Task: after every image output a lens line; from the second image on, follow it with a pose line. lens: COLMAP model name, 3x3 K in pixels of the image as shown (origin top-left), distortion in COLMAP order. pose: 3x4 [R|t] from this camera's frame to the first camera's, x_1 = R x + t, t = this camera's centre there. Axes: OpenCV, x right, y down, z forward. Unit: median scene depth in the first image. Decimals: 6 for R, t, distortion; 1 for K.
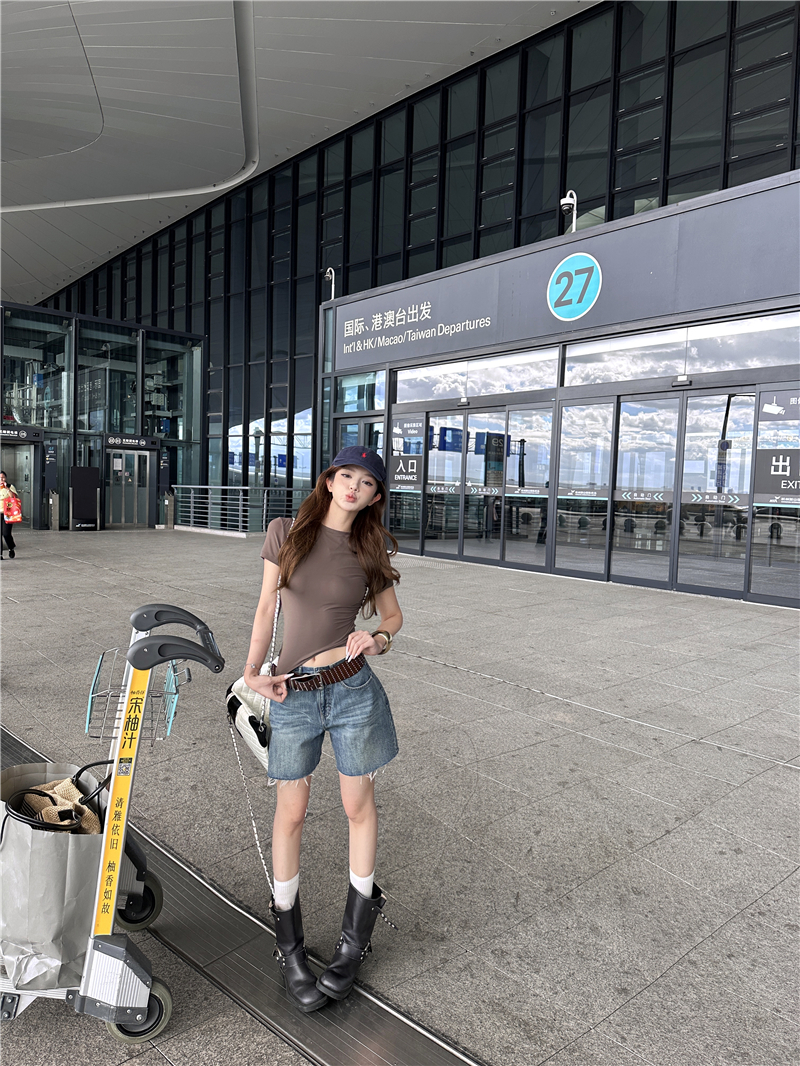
lens RADIAL K [[761.5, 0, 390.1], [0, 761.5, 543.5], [0, 0, 1]] dist [0.023863, -0.056076]
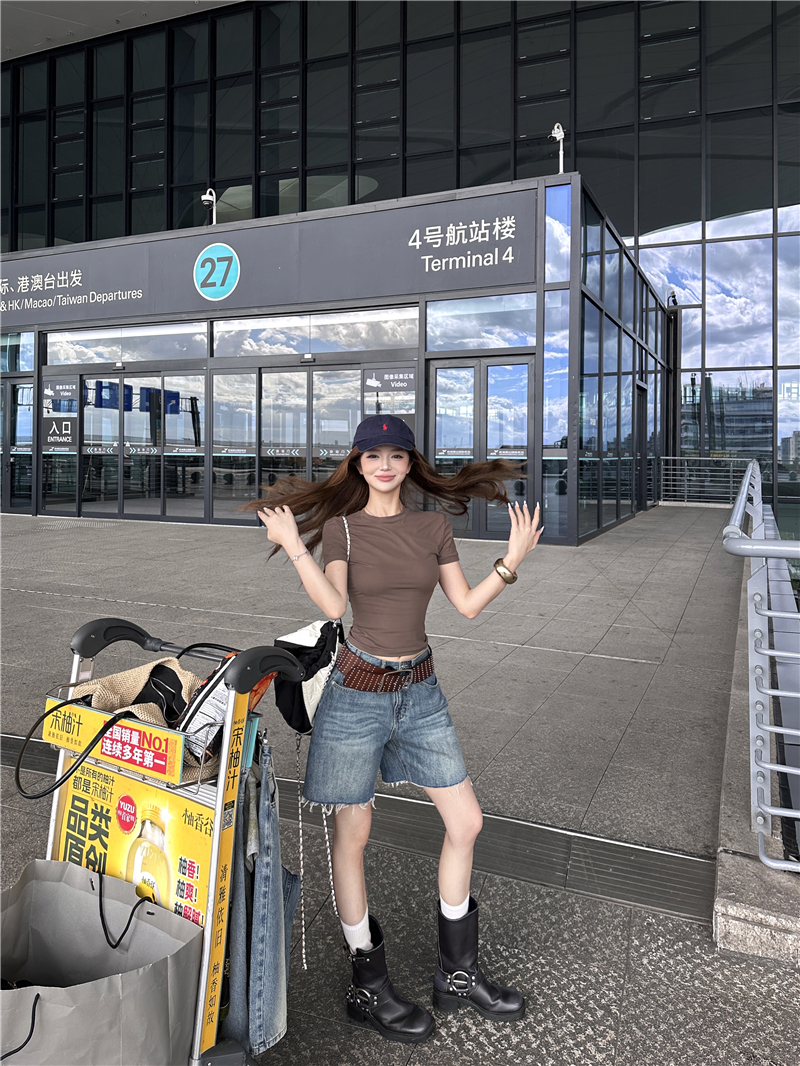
lens RADIAL K [[832.5, 0, 429.6], [0, 832.5, 458.4], [0, 0, 1]] dist [0.045854, -0.084808]
pose [[0.903478, -0.026415, 0.427821, -0.011867], [0.050947, 0.997642, -0.045993, 0.013848], [-0.425597, 0.063349, 0.902693, -0.197830]]
